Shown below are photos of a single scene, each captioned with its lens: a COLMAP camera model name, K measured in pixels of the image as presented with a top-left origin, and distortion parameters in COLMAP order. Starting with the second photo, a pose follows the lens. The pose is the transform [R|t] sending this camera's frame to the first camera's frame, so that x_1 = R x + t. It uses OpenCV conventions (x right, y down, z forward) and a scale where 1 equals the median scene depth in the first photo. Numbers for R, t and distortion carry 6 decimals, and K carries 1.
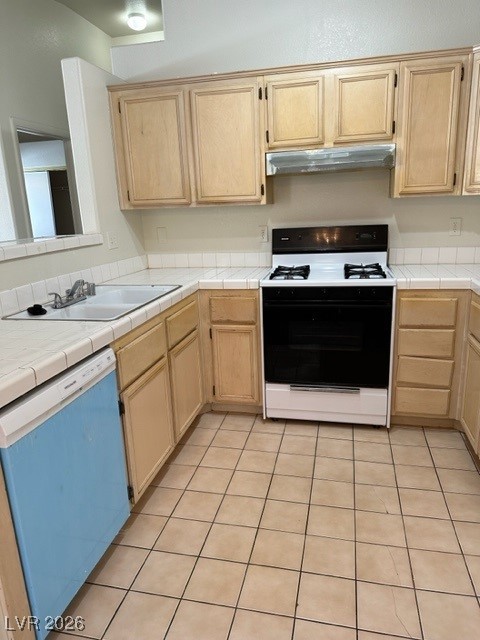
lens RADIAL K [[459.6, 0, 238.9], [0, 459.6, 317.2], [0, 0, 1]] dist [0.063840, -0.083395]
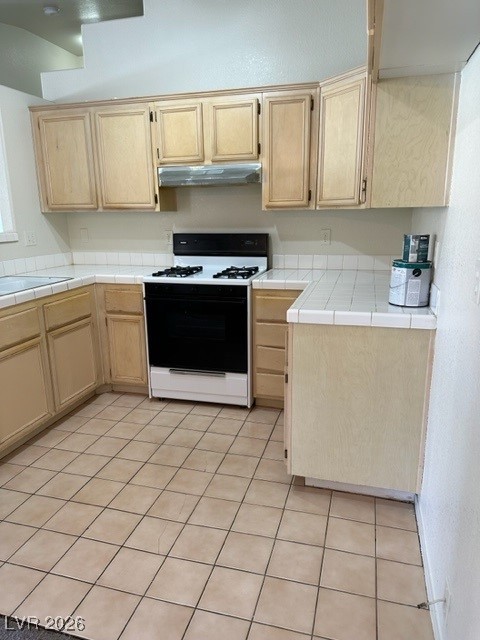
lens RADIAL K [[459.6, 0, 239.5], [0, 459.6, 318.1], [0, 0, 1]] dist [0.063840, -0.083395]
pose [[0.998338, 0.038557, -0.042838, 0.330806], [-0.039090, 0.999168, -0.011666, 0.027564], [0.042353, 0.013321, 0.999014, -0.144443]]
